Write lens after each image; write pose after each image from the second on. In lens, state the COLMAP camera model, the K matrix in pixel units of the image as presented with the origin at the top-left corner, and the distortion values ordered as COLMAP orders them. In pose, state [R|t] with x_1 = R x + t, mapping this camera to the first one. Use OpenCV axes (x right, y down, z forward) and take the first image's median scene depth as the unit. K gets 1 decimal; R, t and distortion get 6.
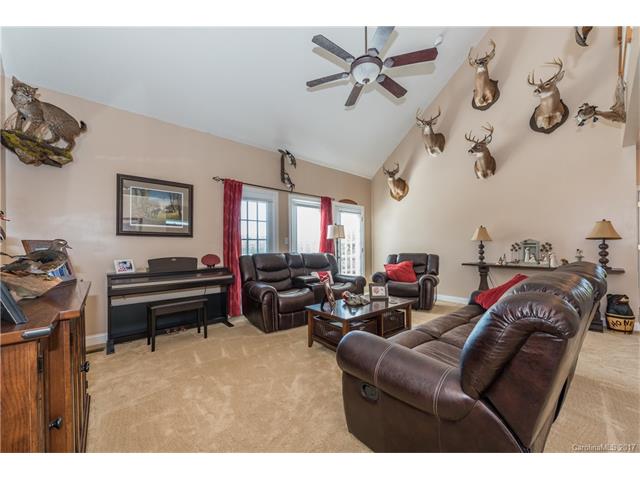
lens RADIAL K [[250.9, 0, 319.7], [0, 250.9, 241.9], [0, 0, 1]] dist [0.008098, 0.000110]
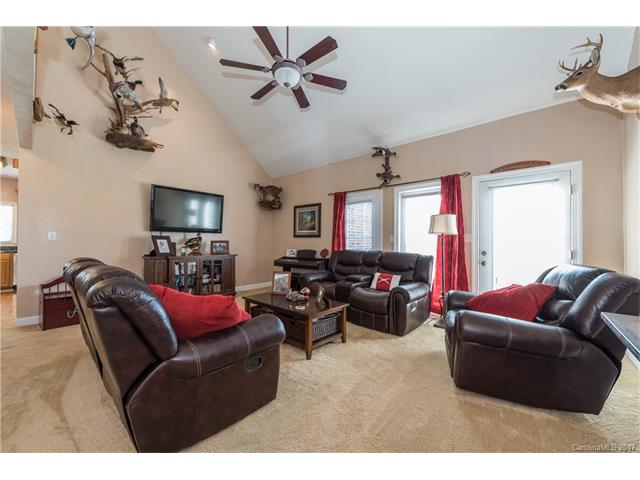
lens RADIAL K [[250.9, 0, 320.2], [0, 250.9, 237.9], [0, 0, 1]] dist [0.008098, 0.000110]
pose [[0.125140, -0.031456, -0.991640, 0.876037], [-0.010429, 0.999400, -0.033018, 0.031072], [0.992084, 0.014474, 0.124737, 0.721183]]
